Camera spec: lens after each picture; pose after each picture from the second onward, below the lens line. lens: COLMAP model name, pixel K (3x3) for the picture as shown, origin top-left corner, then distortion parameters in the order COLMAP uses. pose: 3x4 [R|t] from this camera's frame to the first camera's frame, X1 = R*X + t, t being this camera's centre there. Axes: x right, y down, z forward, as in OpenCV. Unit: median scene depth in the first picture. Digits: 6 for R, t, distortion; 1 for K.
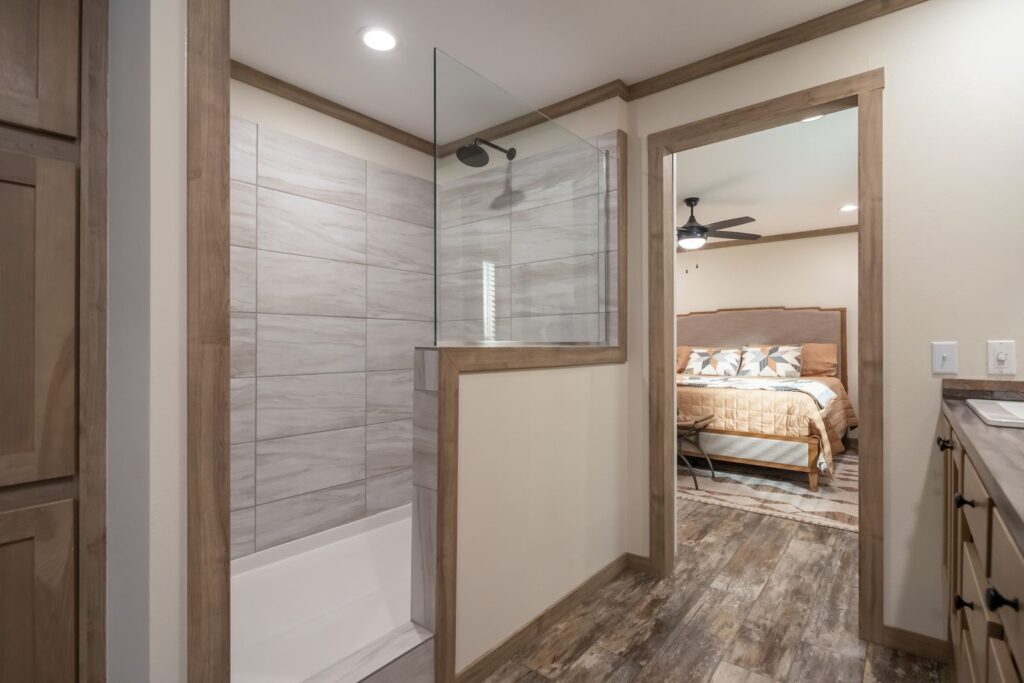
lens RADIAL K [[481.3, 0, 509.6], [0, 481.3, 345.3], [0, 0, 1]] dist [-0.002402, -0.002450]
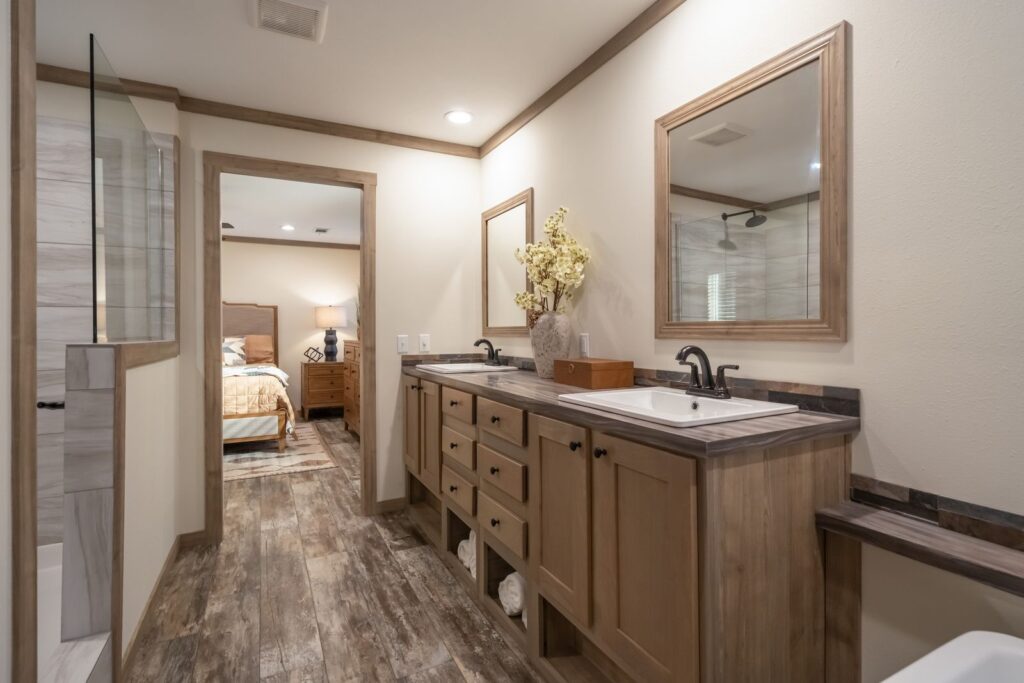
lens RADIAL K [[481.3, 0, 514.0], [0, 481.3, 335.1], [0, 0, 1]] dist [-0.002402, -0.002450]
pose [[0.398903, -0.003677, 0.916986, -0.442085], [0.004341, 0.999988, 0.002121, -0.008370], [-0.916983, 0.003135, 0.398914, -0.100886]]
